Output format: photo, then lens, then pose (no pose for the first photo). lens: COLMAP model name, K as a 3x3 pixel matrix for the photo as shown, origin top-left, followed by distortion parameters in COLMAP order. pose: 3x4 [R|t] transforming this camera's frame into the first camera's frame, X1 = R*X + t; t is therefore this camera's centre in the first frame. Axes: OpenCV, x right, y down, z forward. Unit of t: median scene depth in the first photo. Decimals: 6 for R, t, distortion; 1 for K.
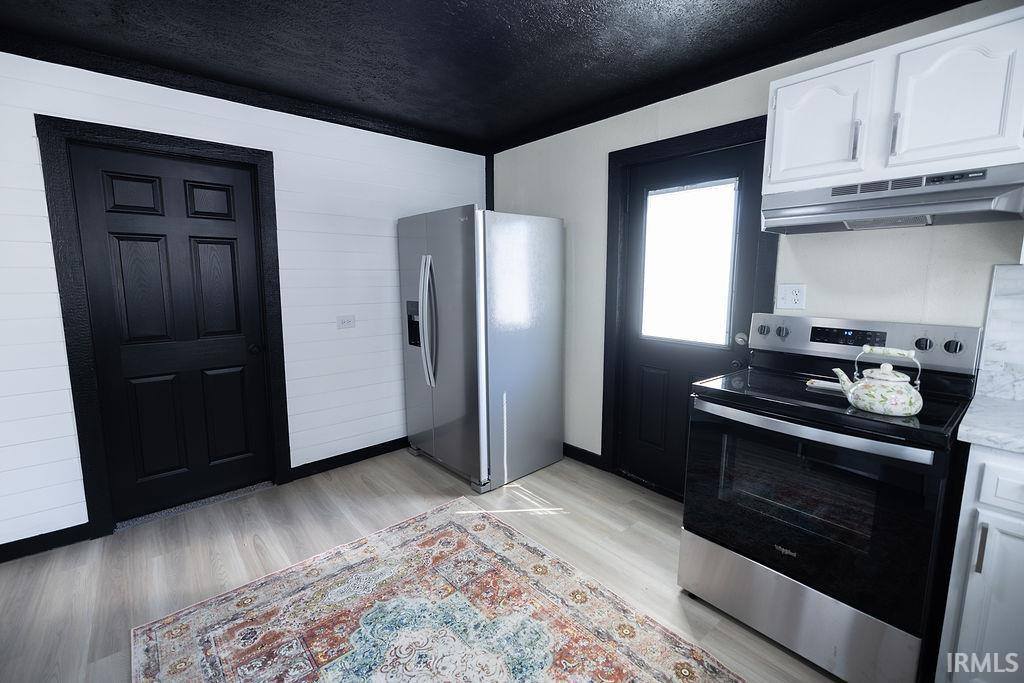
lens RADIAL K [[448.3, 0, 508.7], [0, 448.3, 338.0], [0, 0, 1]] dist [0.002273, 0.000351]
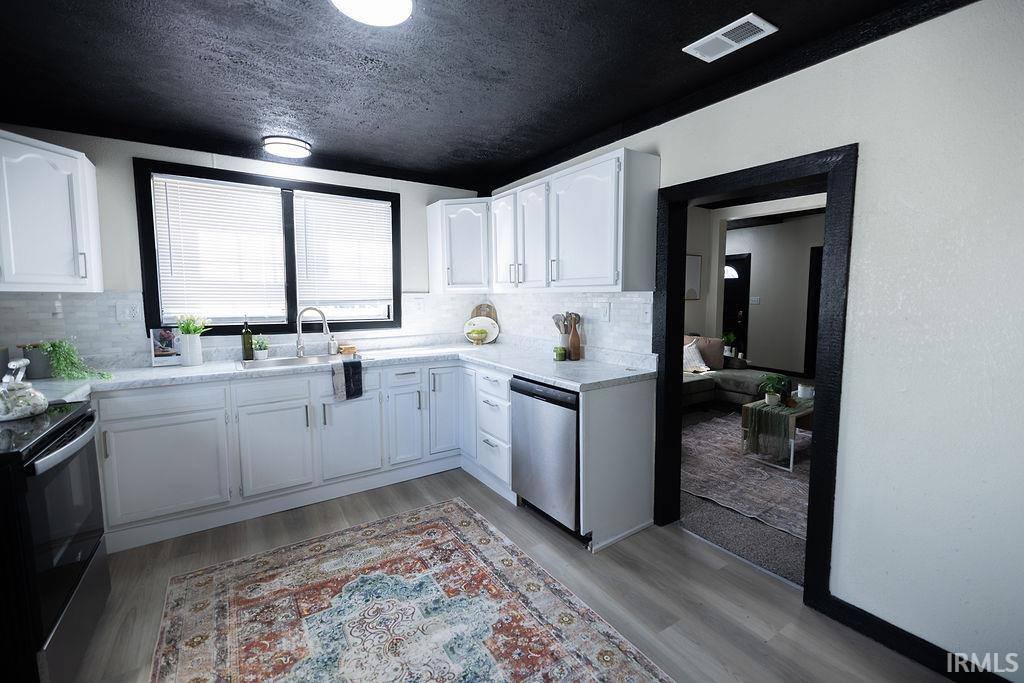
lens RADIAL K [[422.6, 0, 508.1], [0, 422.6, 334.6], [0, 0, 1]] dist [0.001815, -0.000143]
pose [[-0.992144, -0.012732, 0.124450, -0.395040], [0.016000, 0.973722, 0.227177, -0.192734], [-0.124072, 0.227384, -0.965869, 1.330701]]
